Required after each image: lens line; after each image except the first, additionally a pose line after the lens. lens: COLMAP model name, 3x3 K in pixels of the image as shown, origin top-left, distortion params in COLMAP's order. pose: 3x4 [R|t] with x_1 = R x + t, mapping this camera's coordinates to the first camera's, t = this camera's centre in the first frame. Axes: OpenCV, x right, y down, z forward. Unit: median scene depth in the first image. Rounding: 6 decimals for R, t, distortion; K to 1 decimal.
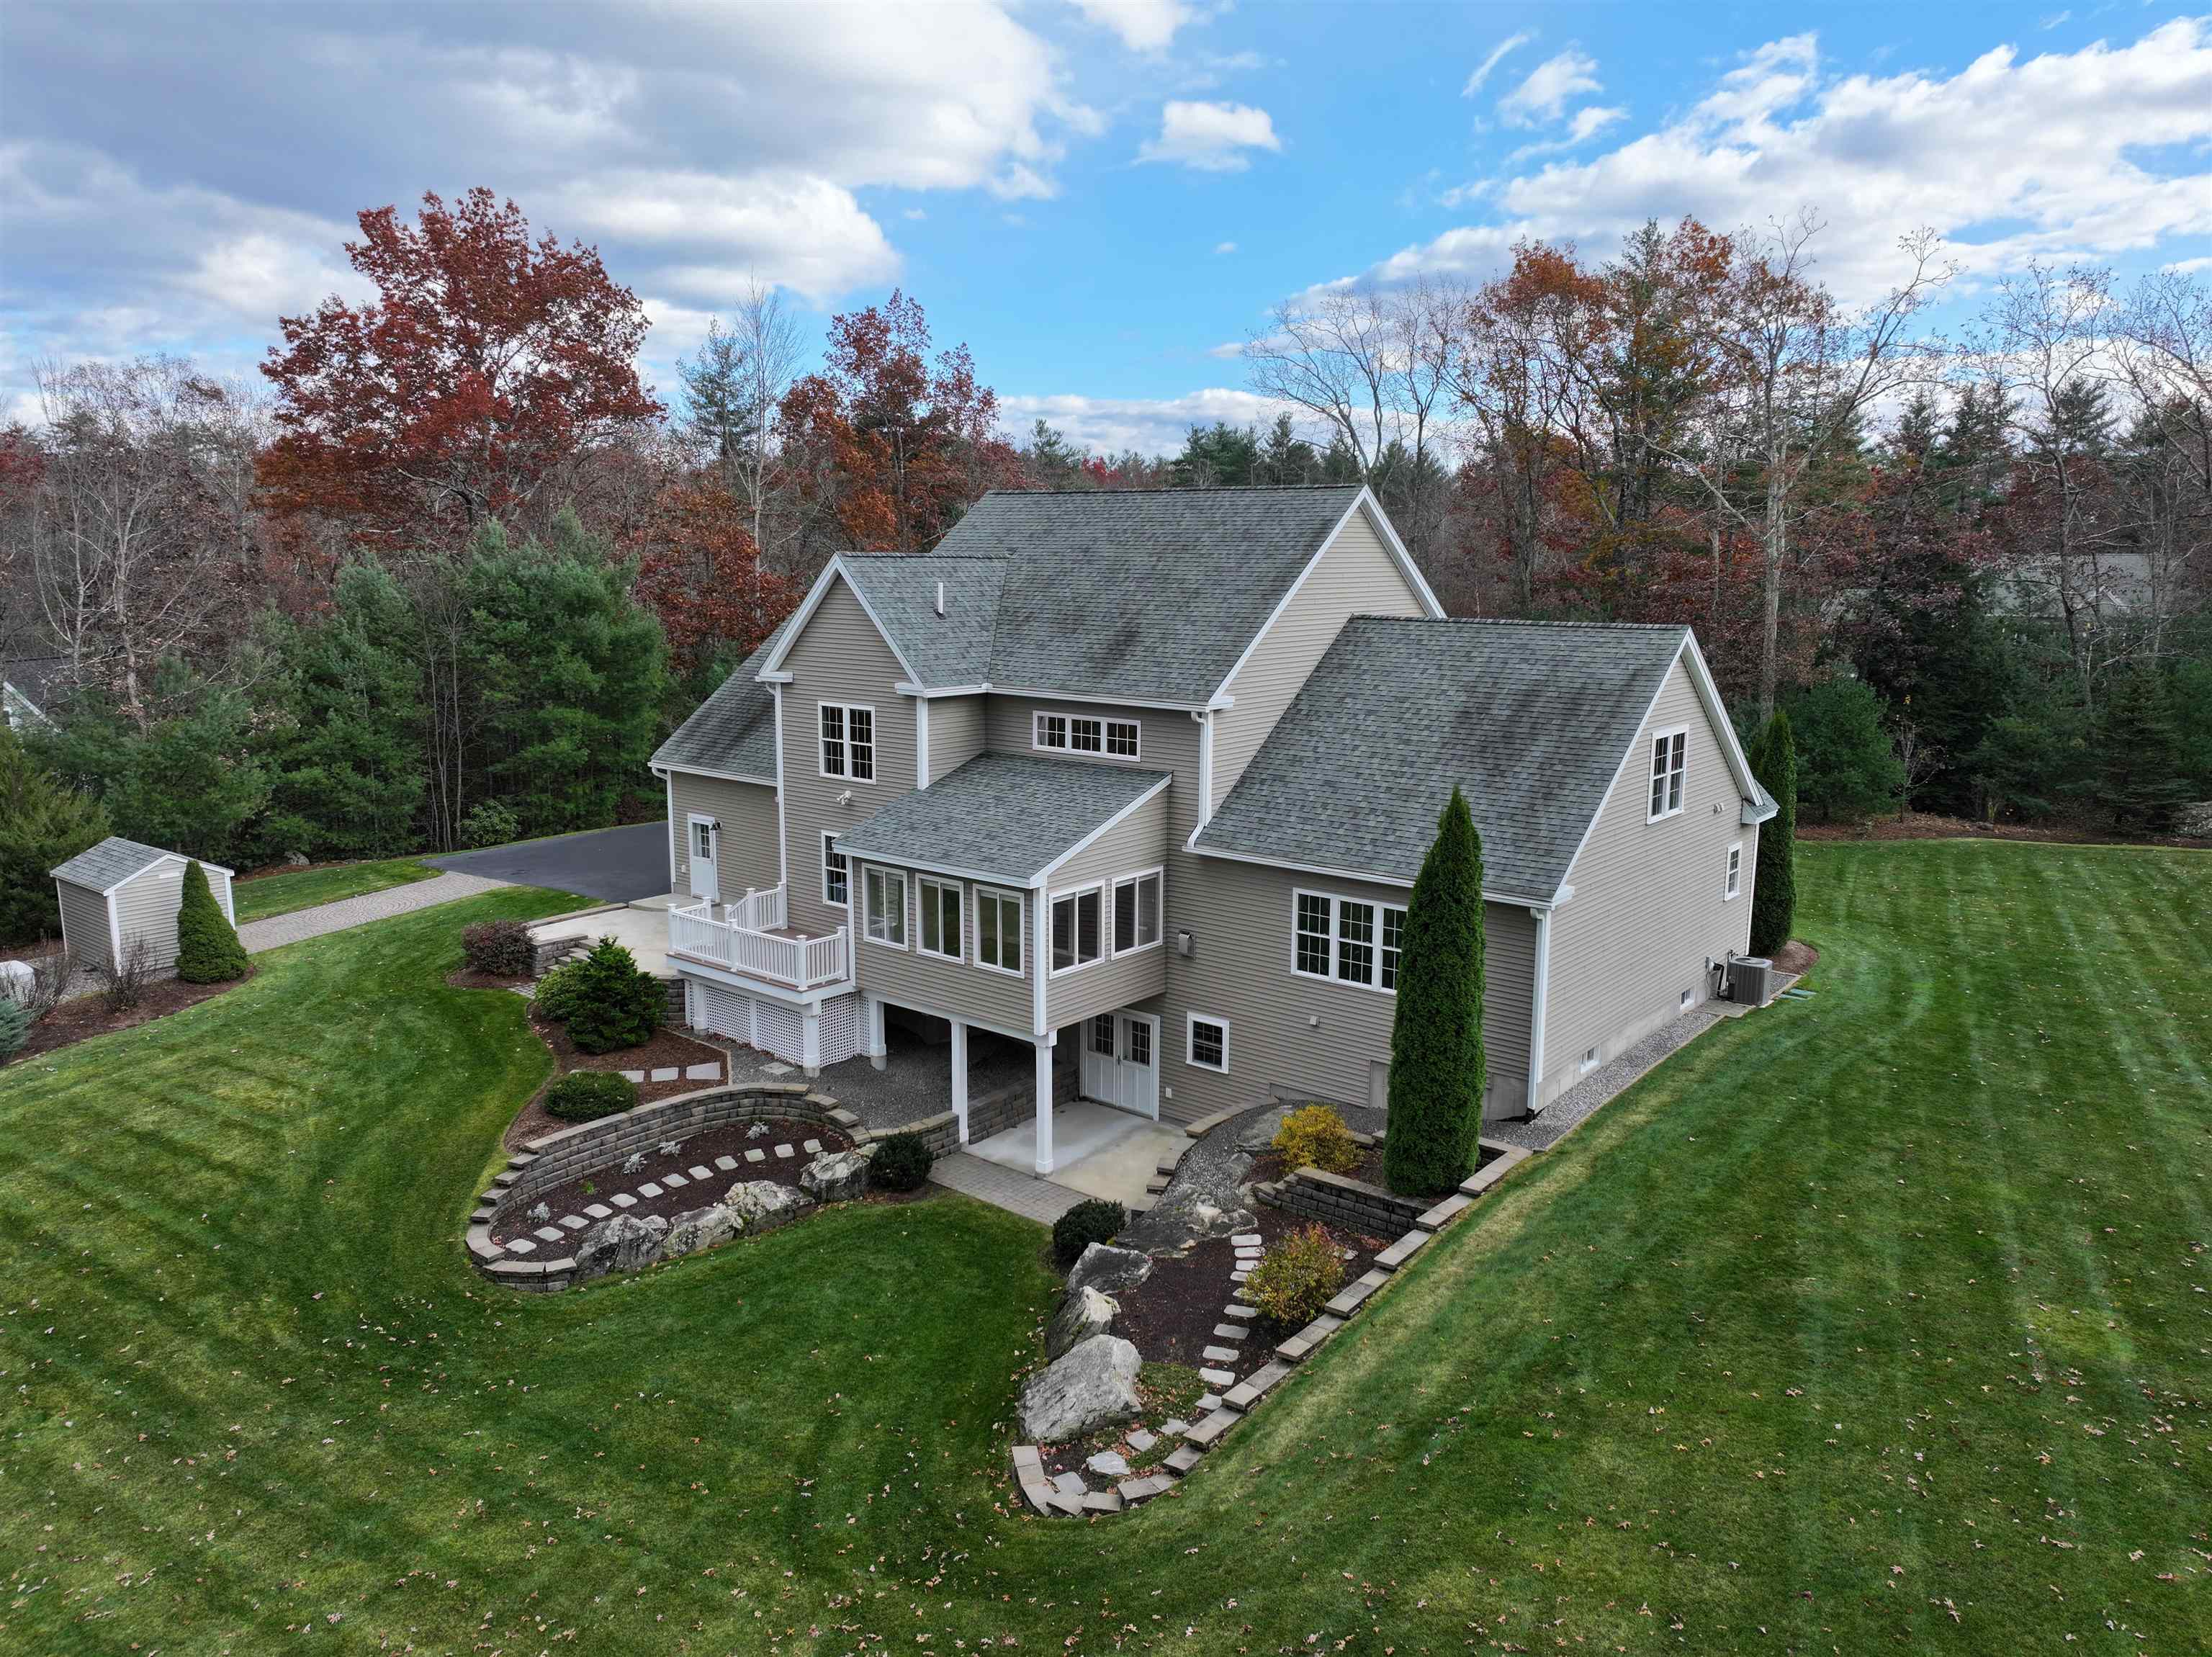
lens RADIAL K [[1512.9, 0, 1106.0], [0, 1512.9, 828.5], [0, 0, 1]] dist [0.004245, -0.008120]
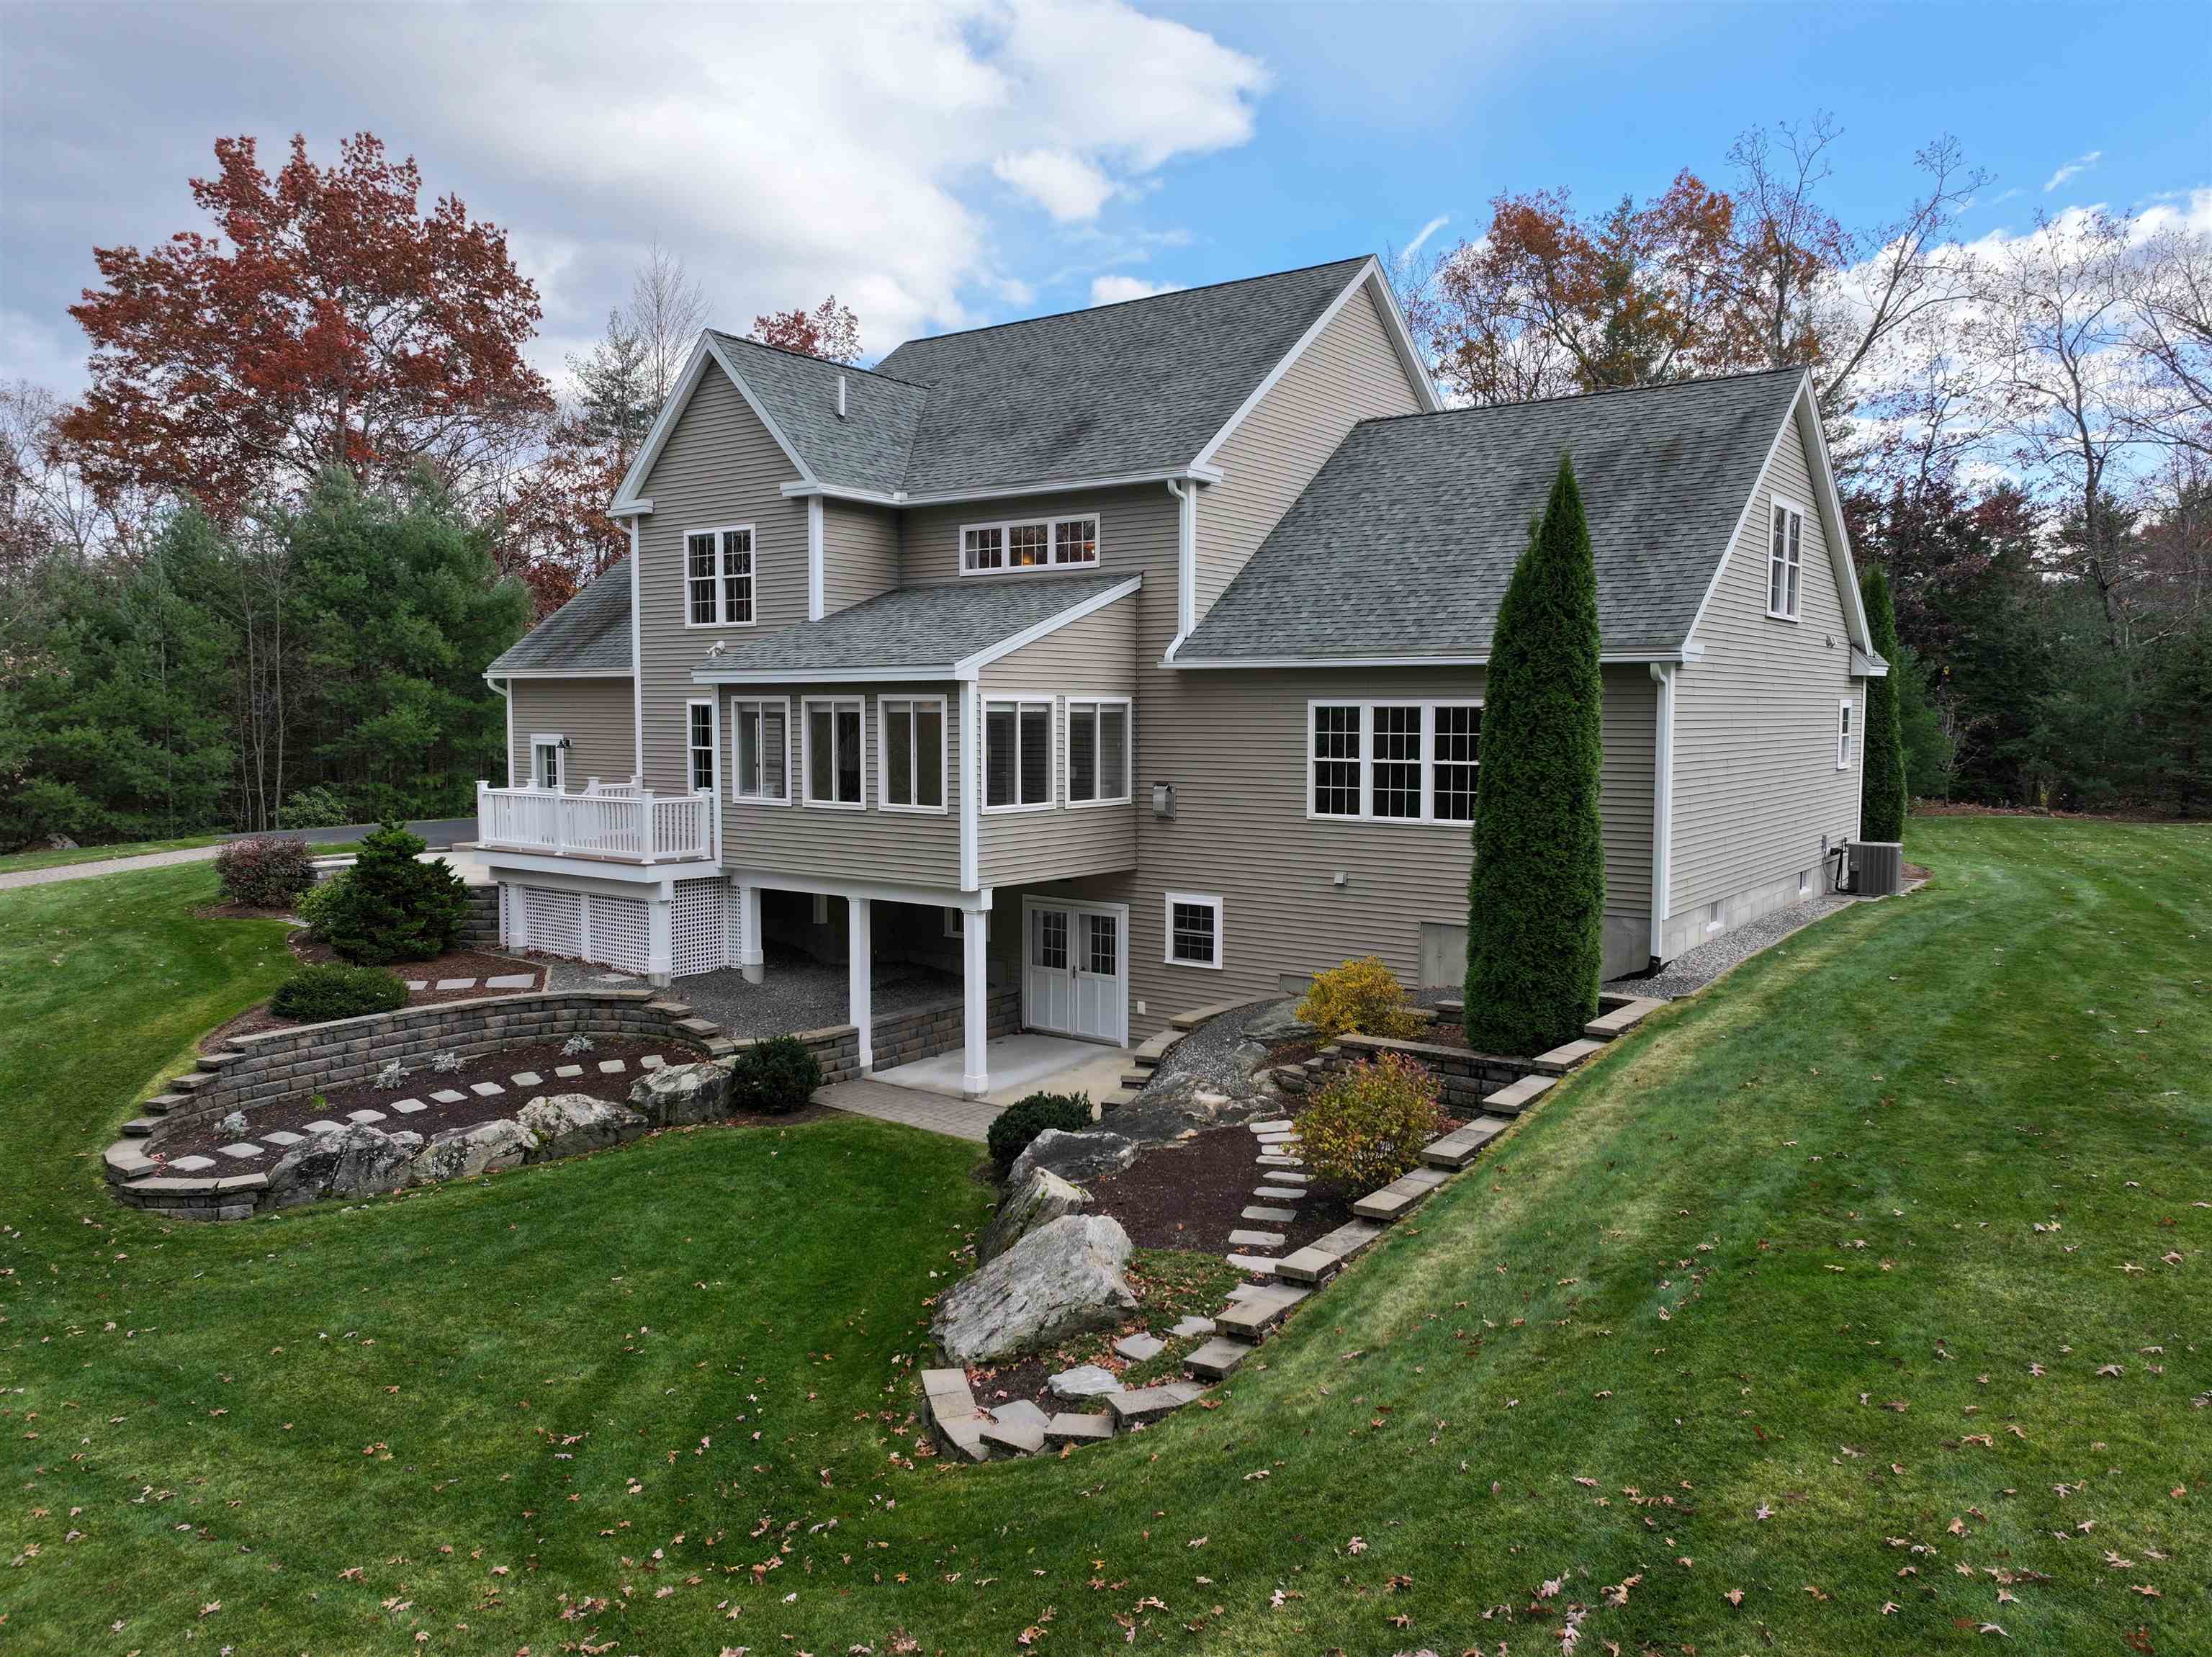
lens RADIAL K [[1528.3, 0, 1106.0], [0, 1528.3, 828.5], [0, 0, 1]] dist [-0.001280, 0.010924]
pose [[0.998972, -0.006340, 0.044881, -0.010964], [0.010726, 0.995110, -0.098188, 0.183654], [-0.044039, 0.098569, 0.994155, 0.271789]]
